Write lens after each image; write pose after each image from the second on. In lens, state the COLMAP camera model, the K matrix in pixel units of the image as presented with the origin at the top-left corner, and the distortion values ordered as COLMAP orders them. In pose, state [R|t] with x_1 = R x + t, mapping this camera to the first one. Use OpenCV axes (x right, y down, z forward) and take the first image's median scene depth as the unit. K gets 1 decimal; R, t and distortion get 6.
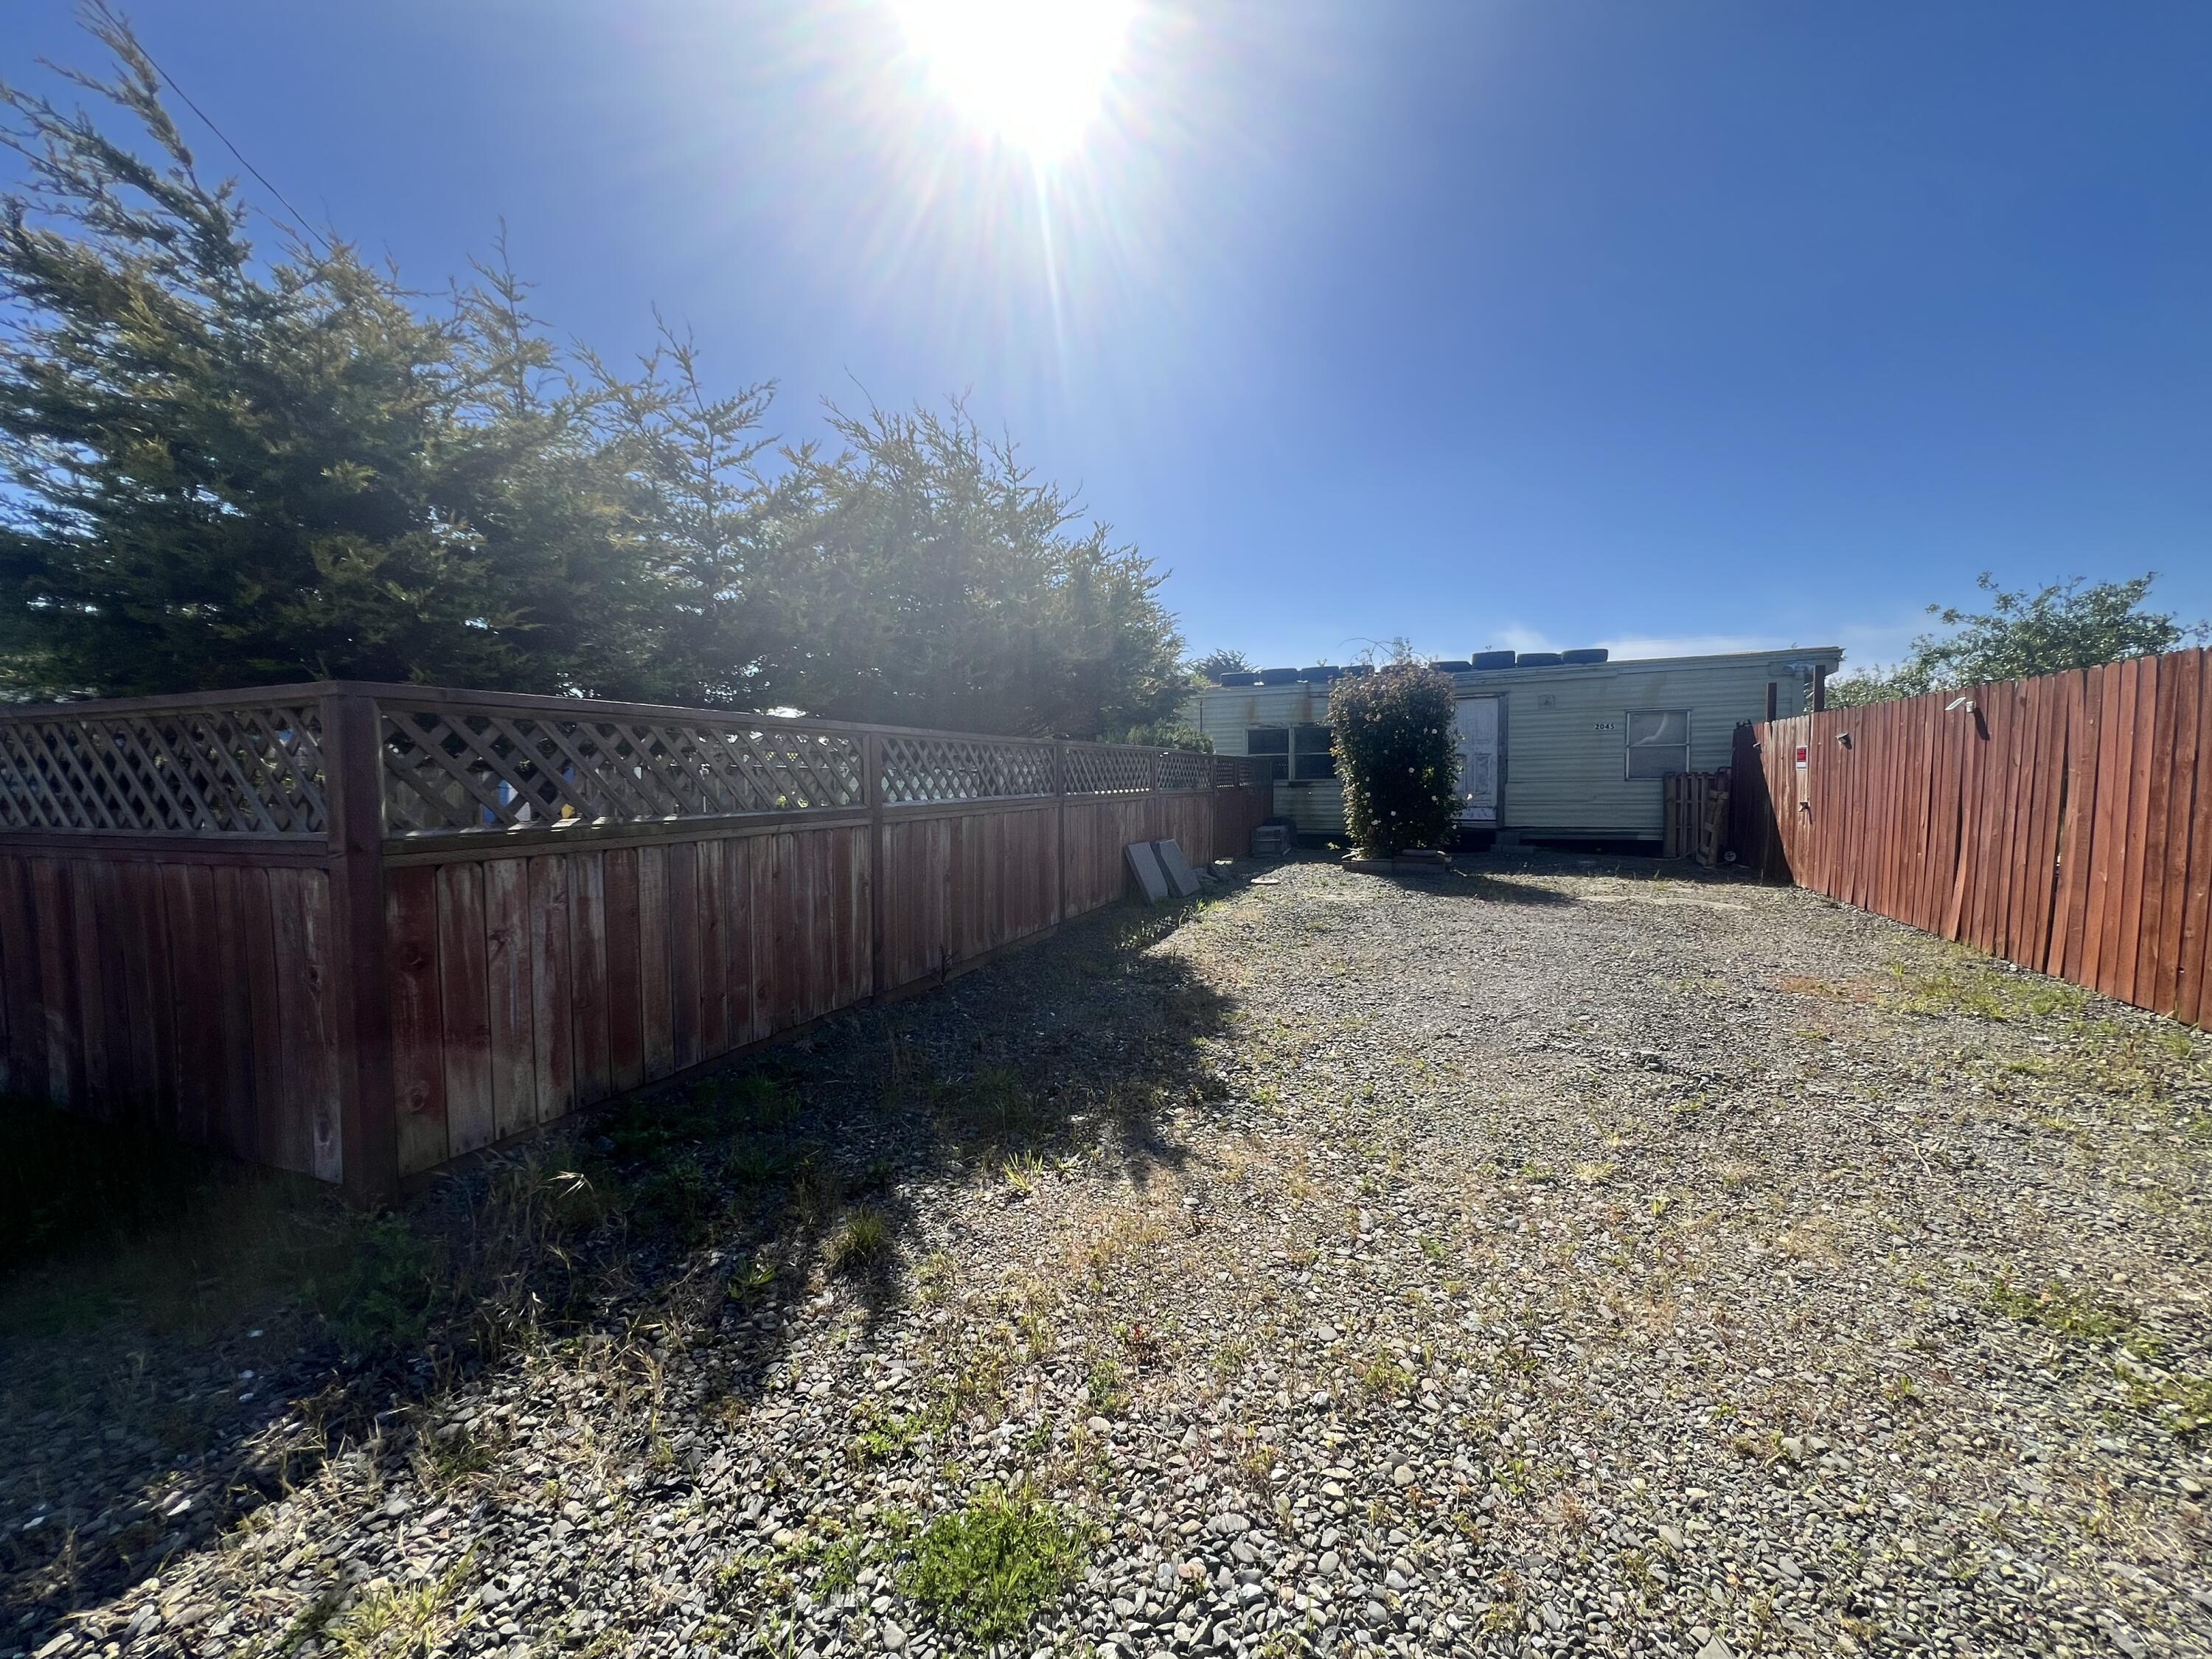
lens RADIAL K [[888.3, 0, 1102.4], [0, 888.3, 828.8], [0, 0, 1]] dist [-0.003290, 0.000987]
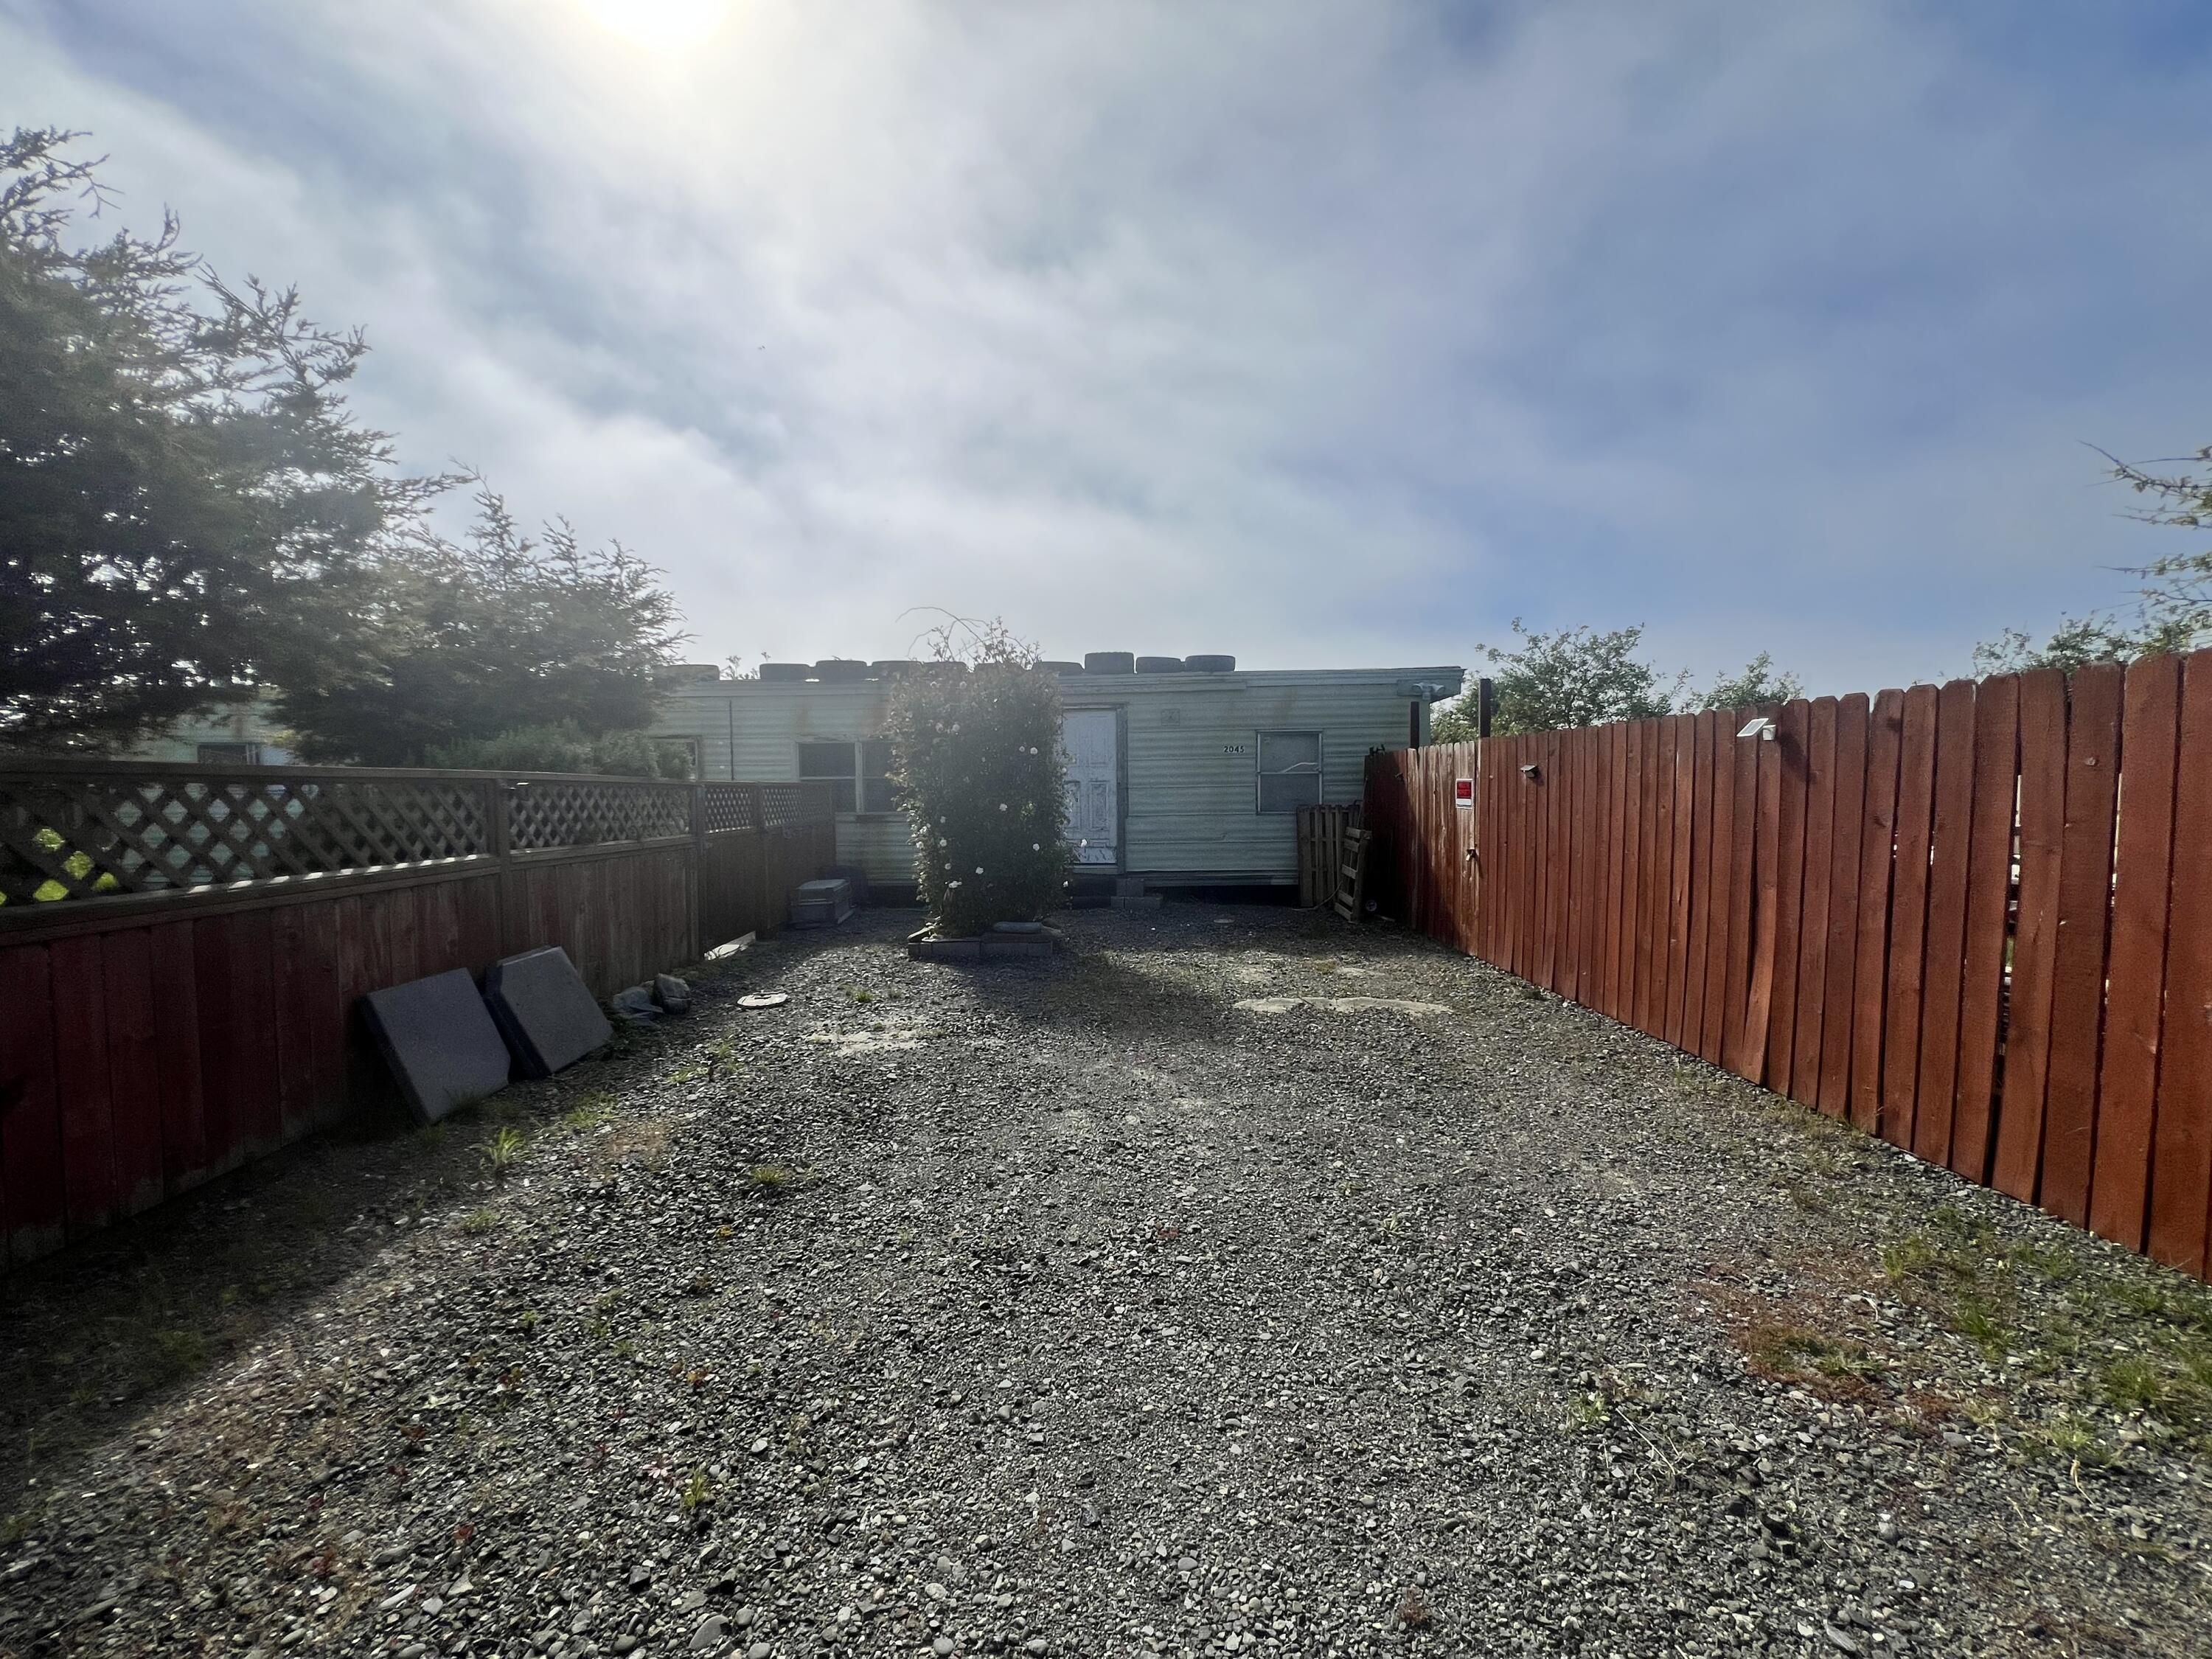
lens RADIAL K [[888.3, 0, 1106.3], [0, 888.3, 834.5], [0, 0, 1]] dist [-0.003290, 0.000987]
pose [[0.916335, -0.016369, 0.400078, 0.131281], [0.020936, 0.999756, -0.007047, -0.034201], [-0.399865, 0.014834, 0.916454, 0.306416]]
